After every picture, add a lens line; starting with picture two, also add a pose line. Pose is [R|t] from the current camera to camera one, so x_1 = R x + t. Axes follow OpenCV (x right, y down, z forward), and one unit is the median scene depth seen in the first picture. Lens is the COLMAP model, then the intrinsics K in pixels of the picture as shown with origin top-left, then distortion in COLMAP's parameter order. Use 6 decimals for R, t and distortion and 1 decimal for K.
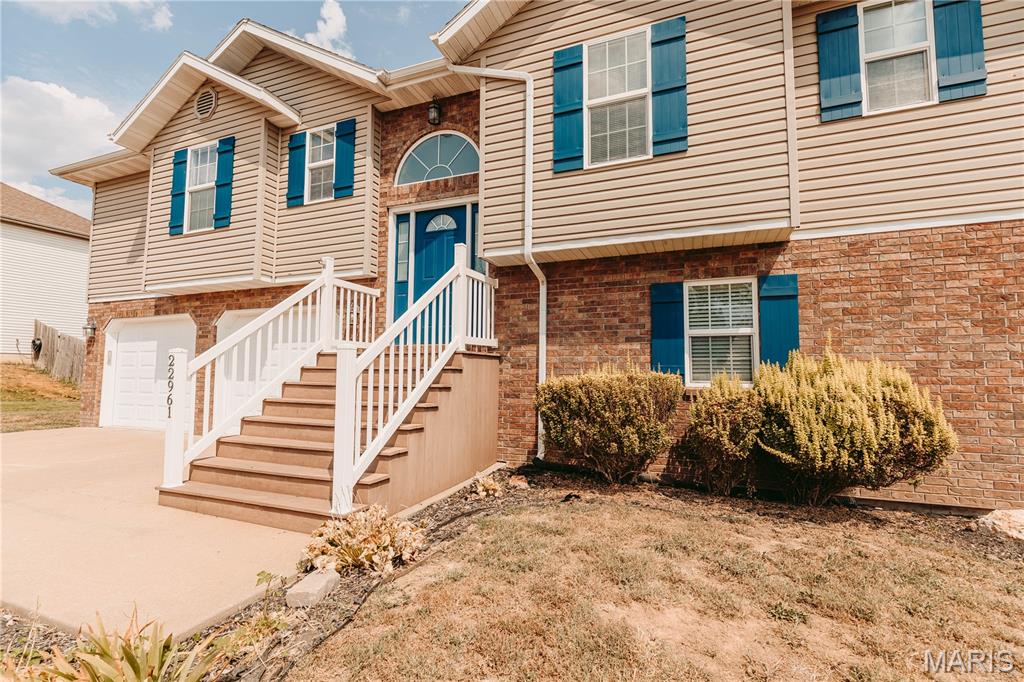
lens RADIAL K [[470.7, 0, 507.3], [0, 470.7, 341.2], [0, 0, 1]] dist [0.011612, -0.001956]
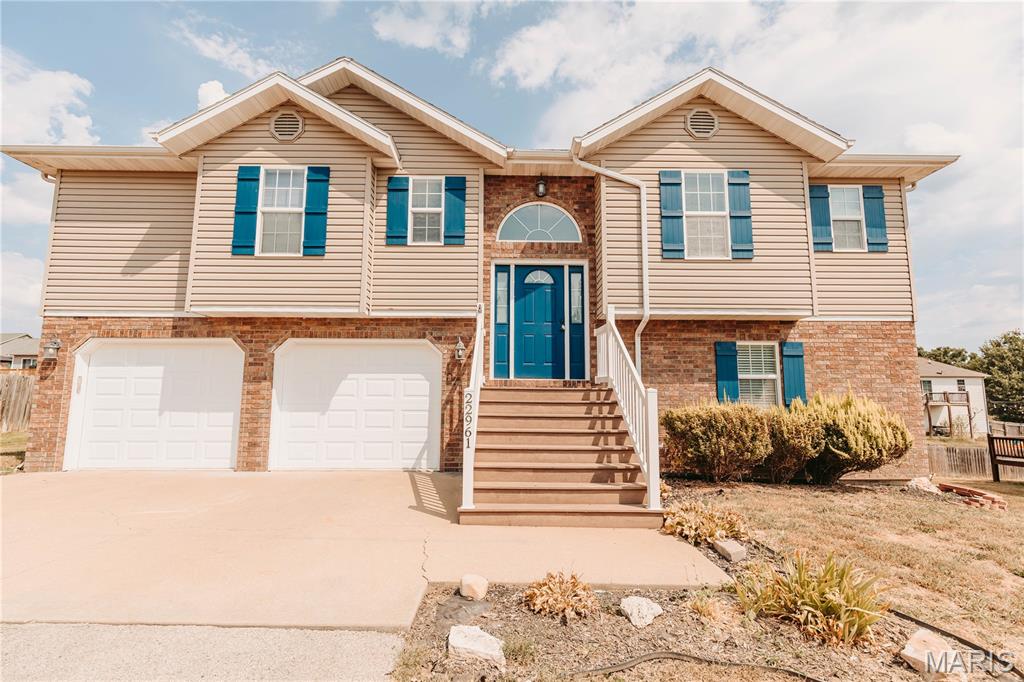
lens RADIAL K [[470.7, 0, 519.2], [0, 470.7, 341.3], [0, 0, 1]] dist [0.011612, -0.001956]
pose [[0.920657, 0.044272, 0.387853, -0.779560], [-0.027205, 0.998409, -0.049387, -0.034073], [-0.389422, 0.034917, 0.920397, -0.090832]]
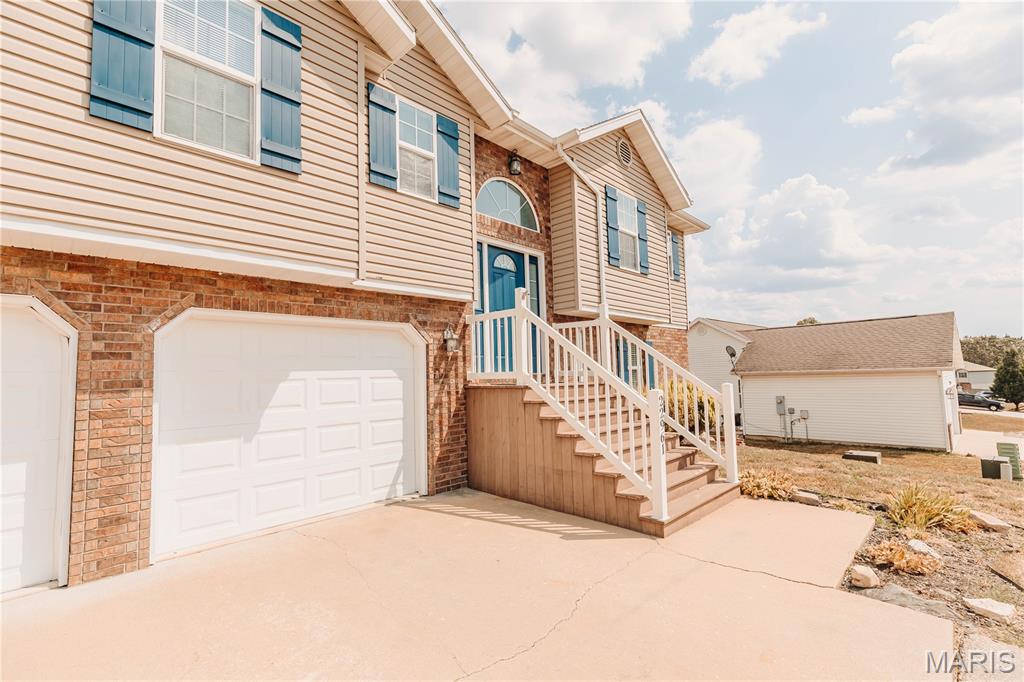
lens RADIAL K [[470.7, 0, 526.0], [0, 470.7, 343.8], [0, 0, 1]] dist [0.011612, -0.001956]
pose [[0.340296, 0.047910, 0.939097, -1.380317], [-0.035425, 0.998645, -0.038111, -0.026522], [-0.939651, -0.020298, 0.341533, 0.698611]]
